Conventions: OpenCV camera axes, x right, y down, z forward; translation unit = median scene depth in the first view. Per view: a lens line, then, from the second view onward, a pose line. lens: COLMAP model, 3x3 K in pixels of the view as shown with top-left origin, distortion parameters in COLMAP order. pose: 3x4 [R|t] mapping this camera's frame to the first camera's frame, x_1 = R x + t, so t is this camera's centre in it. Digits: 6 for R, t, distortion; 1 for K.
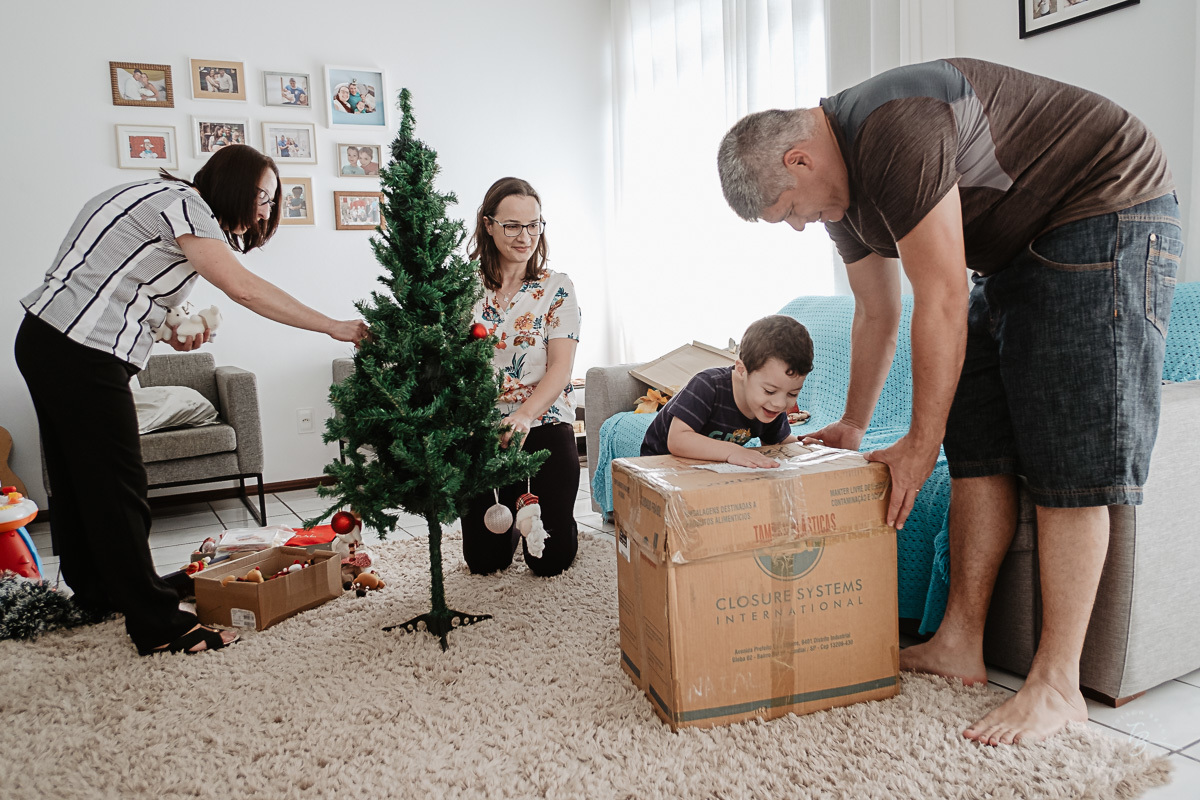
lens RADIAL K [[929.2, 0, 603.9], [0, 929.2, 391.9], [0, 0, 1]] dist [-0.027453, 0.006695]
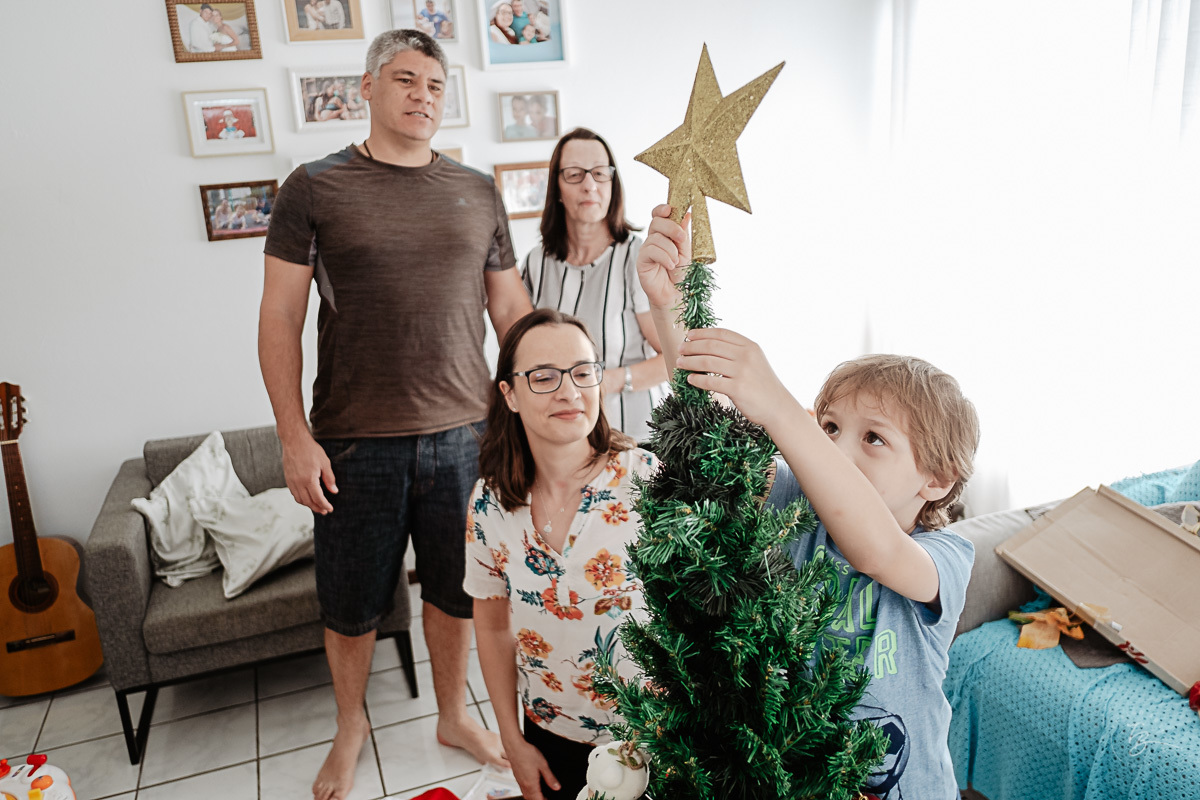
lens RADIAL K [[929.2, 0, 594.6], [0, 929.2, 398.5], [0, 0, 1]] dist [-0.027453, 0.006695]
pose [[0.987623, 0.027723, -0.154379, -0.112363], [0.001553, 0.982480, 0.186363, -0.185300], [0.156841, -0.184296, 0.970276, 0.329324]]
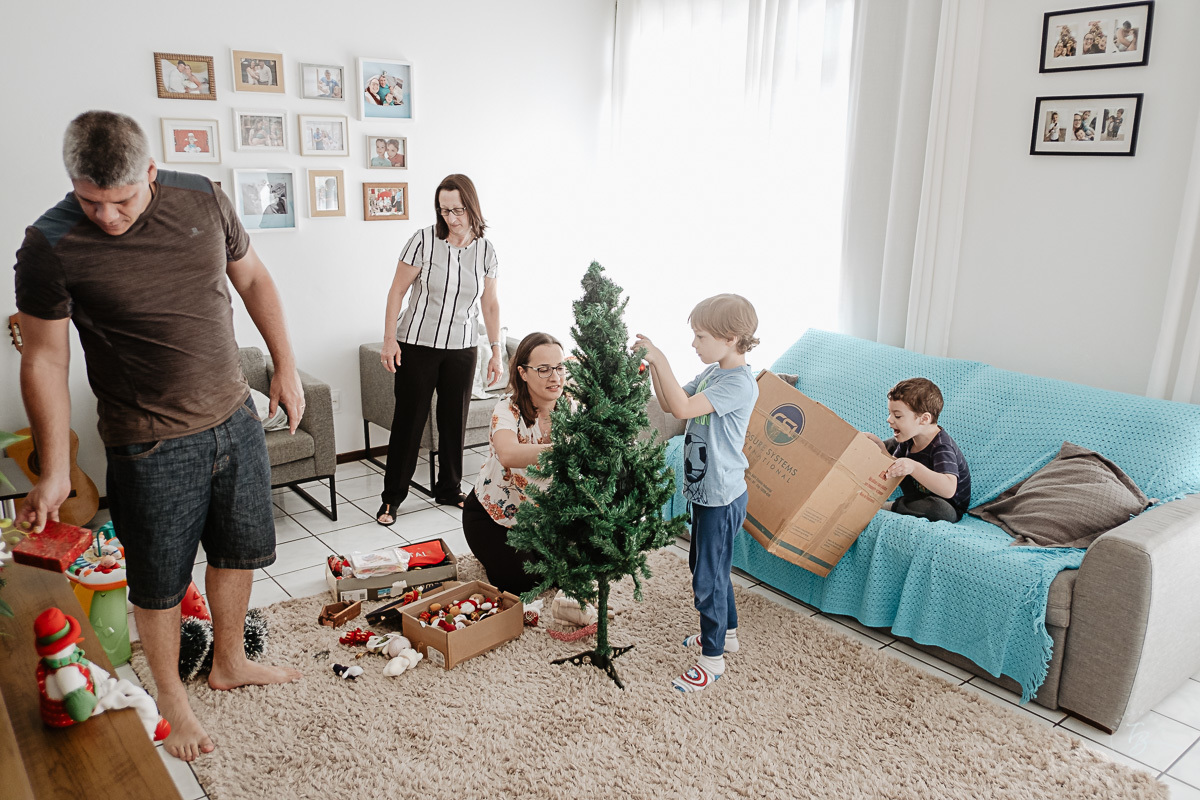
lens RADIAL K [[929.2, 0, 607.8], [0, 929.2, 405.2], [0, 0, 1]] dist [-0.027453, 0.006695]
pose [[0.983045, 0.021815, 0.182060, -0.219024], [-0.050620, 0.986600, 0.155105, -0.155383], [-0.176237, -0.161691, 0.970977, -0.095703]]
